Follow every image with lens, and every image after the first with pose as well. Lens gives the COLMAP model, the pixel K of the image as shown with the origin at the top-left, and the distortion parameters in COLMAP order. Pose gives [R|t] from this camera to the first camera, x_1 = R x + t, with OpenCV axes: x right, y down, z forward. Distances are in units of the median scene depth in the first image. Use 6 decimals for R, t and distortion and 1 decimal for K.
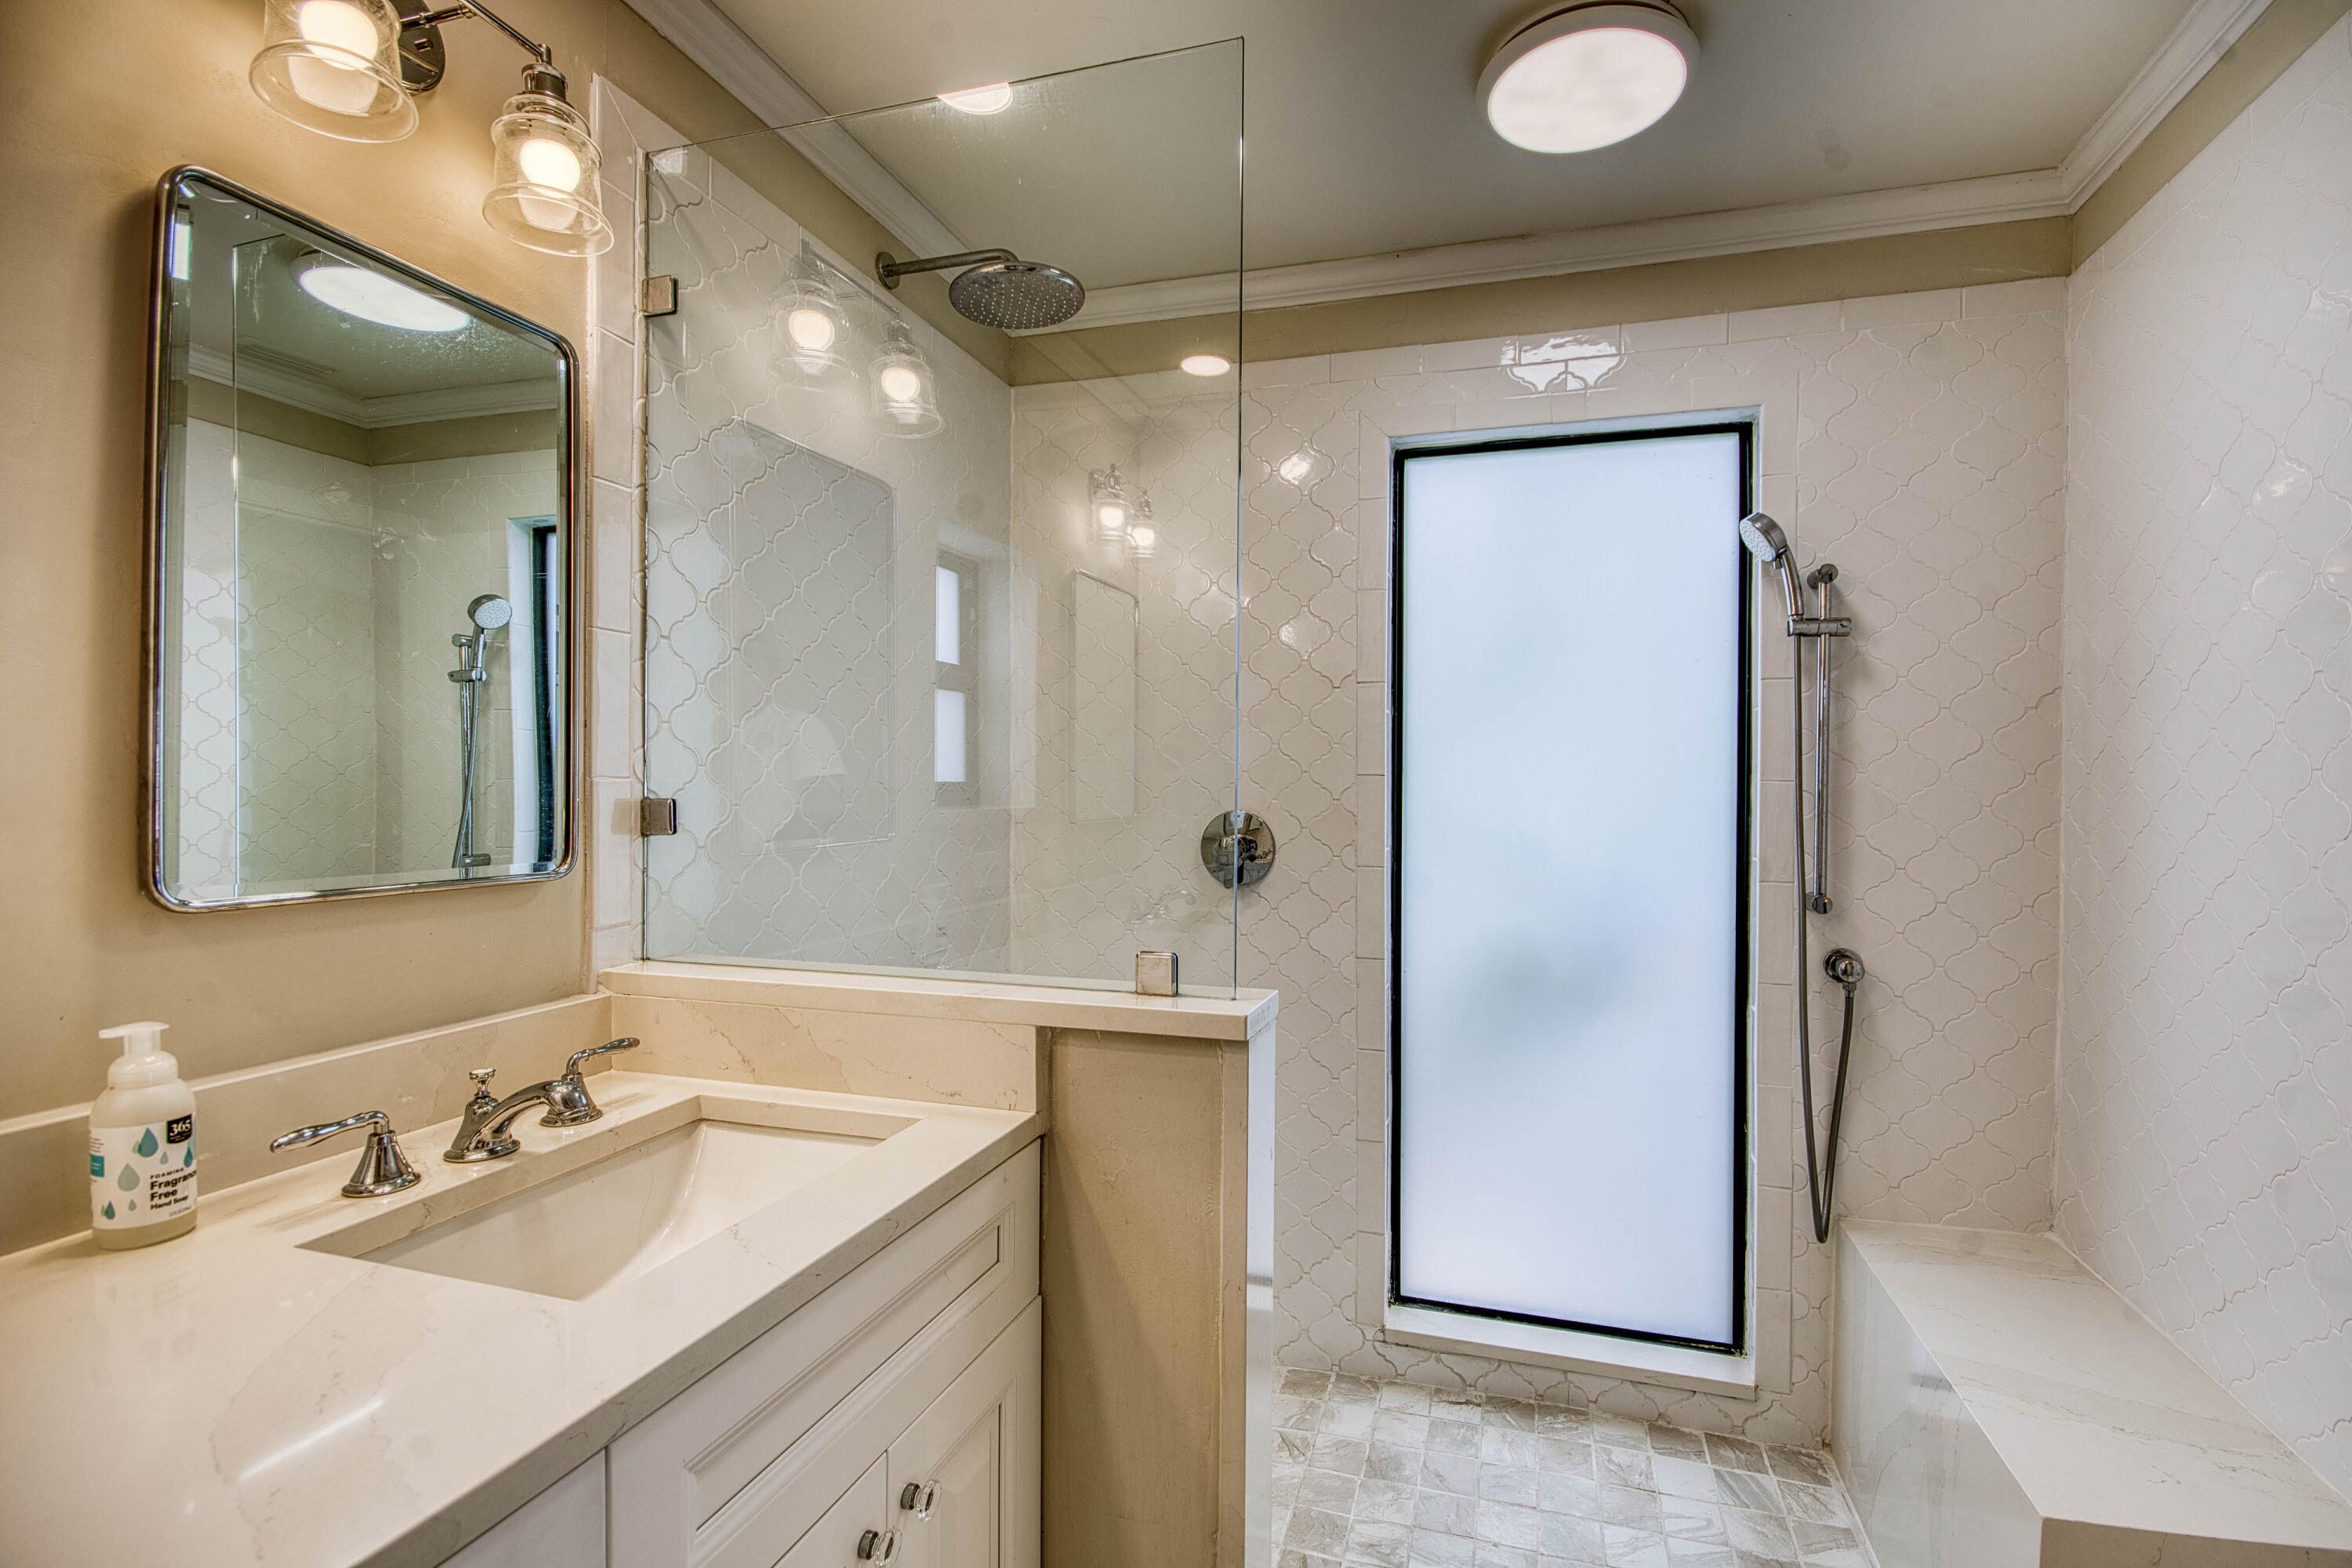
lens RADIAL K [[1045.1, 0, 1234.3], [0, 1045.1, 793.4], [0, 0, 1]] dist [0.002933, -0.004493]
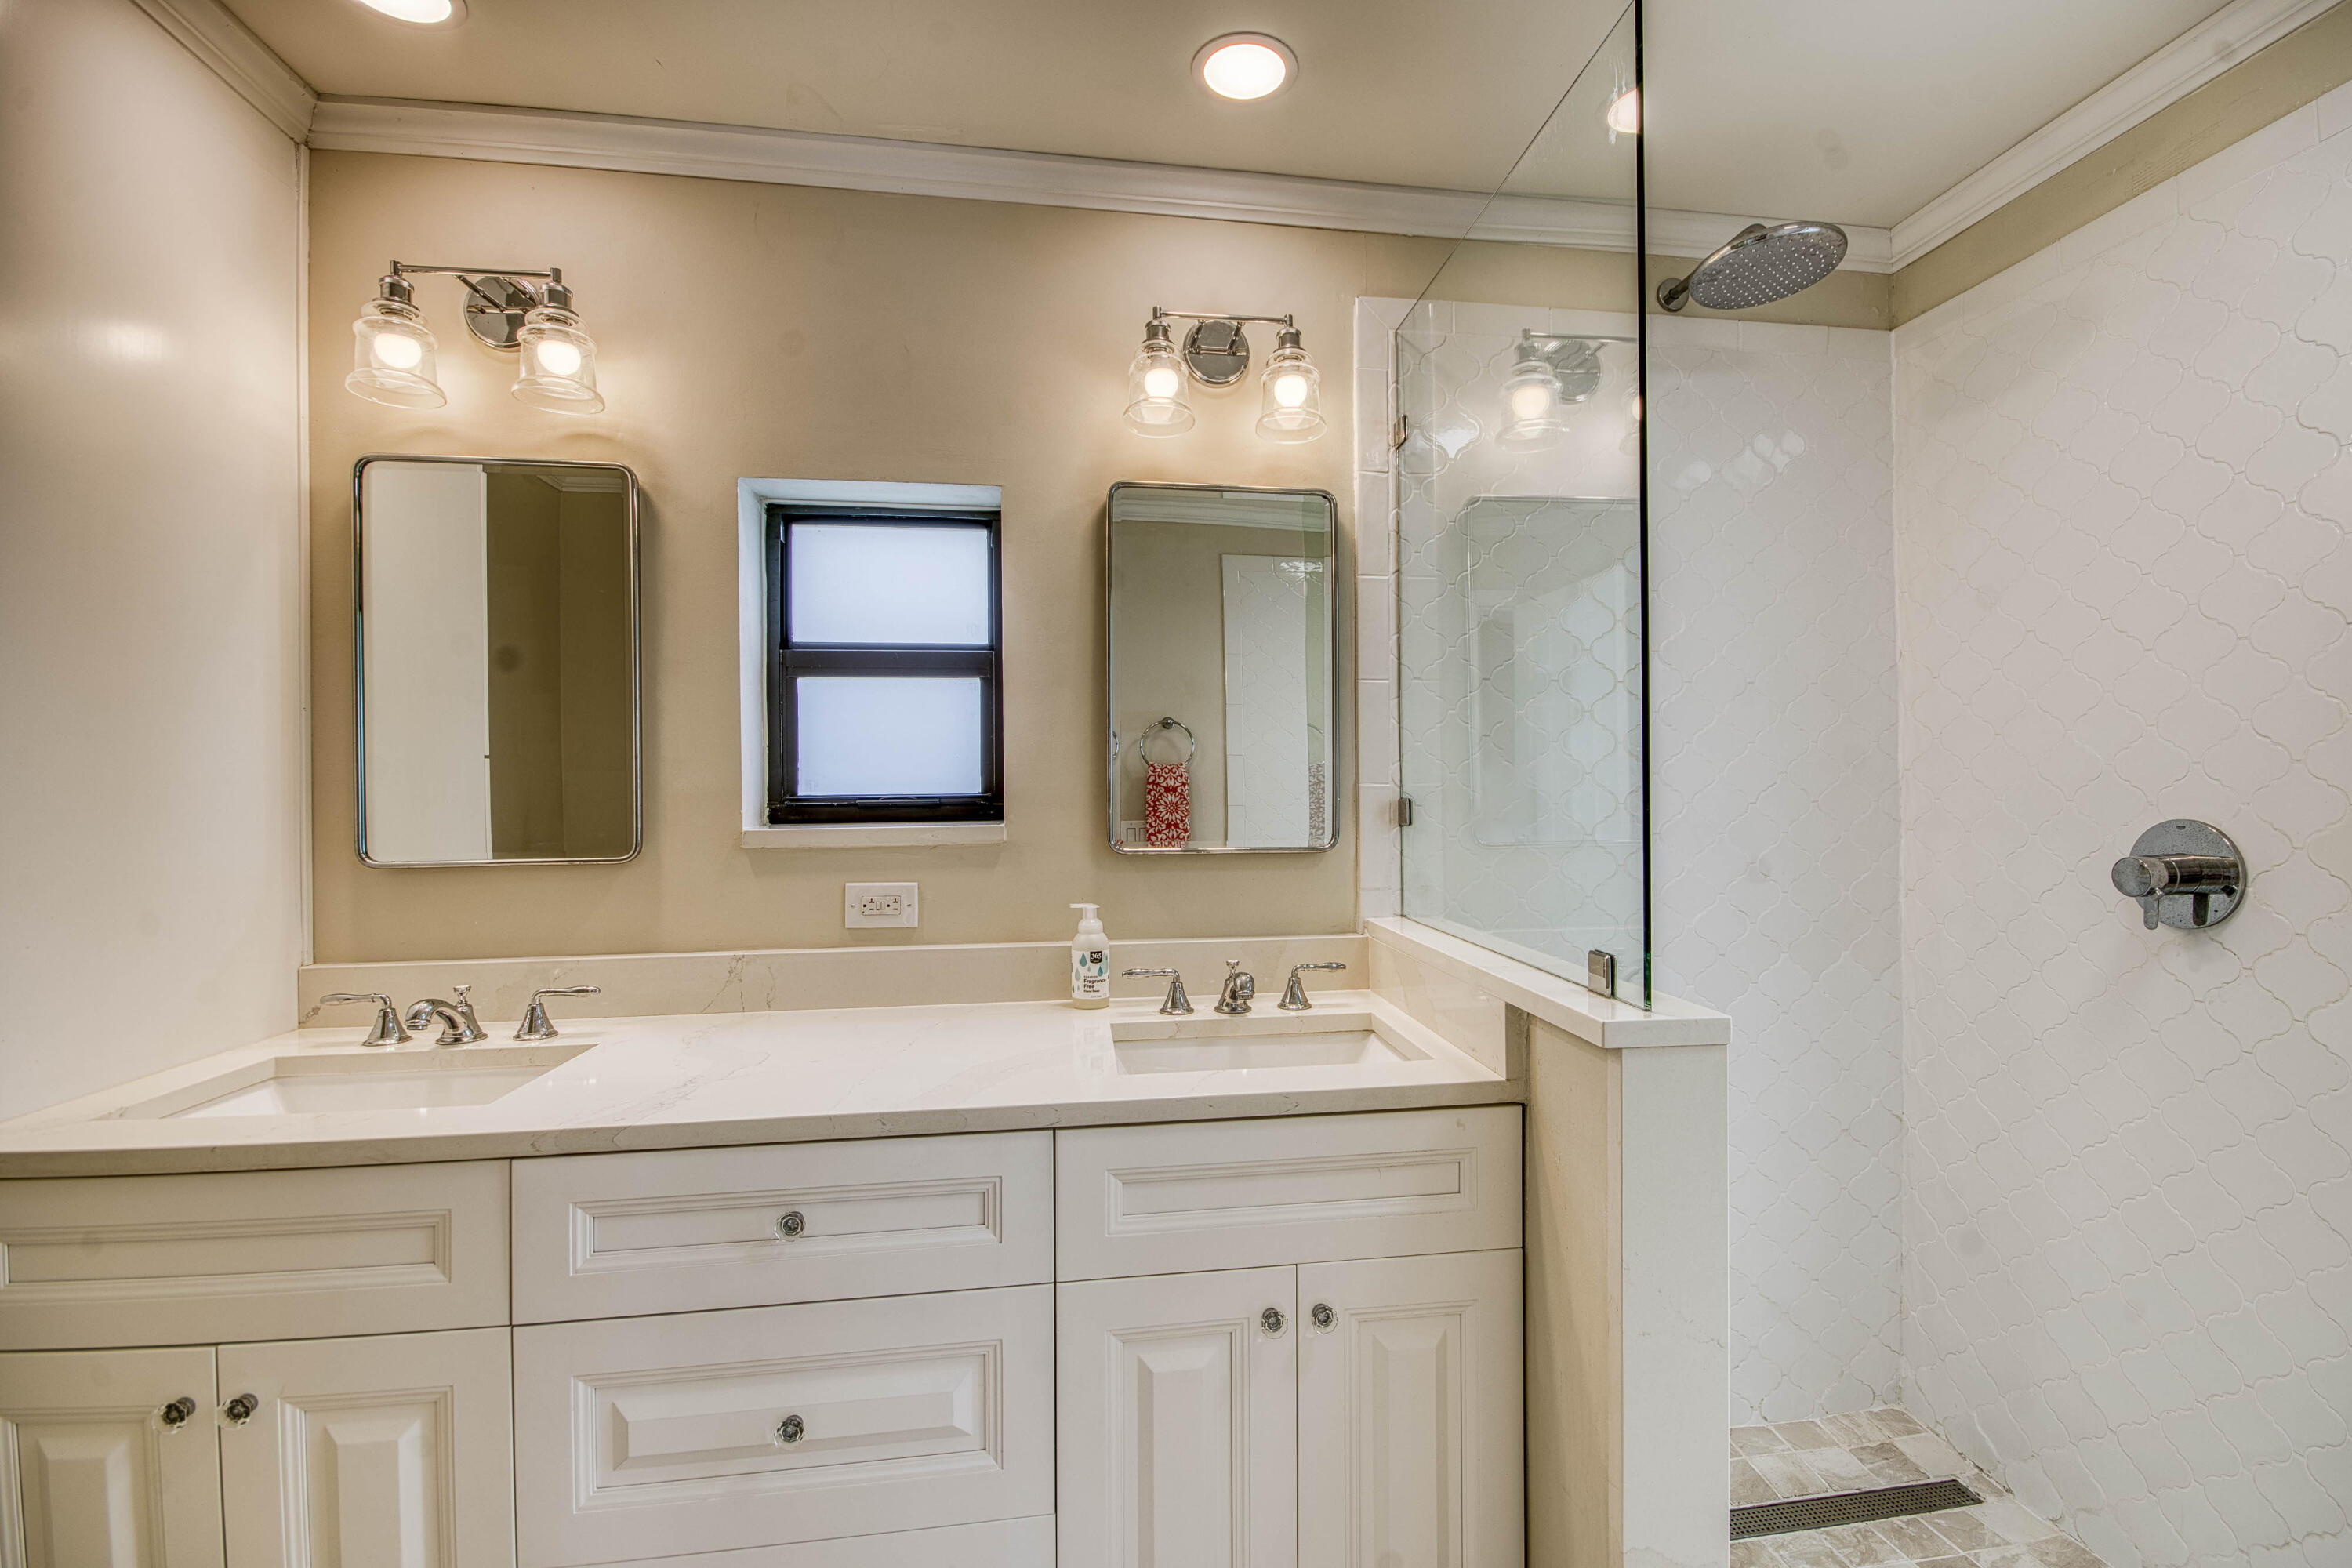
lens RADIAL K [[1045.1, 0, 1210.2], [0, 1045.1, 787.2], [0, 0, 1]] dist [0.002933, -0.004493]
pose [[0.423563, -0.005527, -0.905850, 0.754588], [-0.000370, 0.999980, -0.006274, -0.001503], [0.905867, 0.002993, 0.423553, 0.254192]]
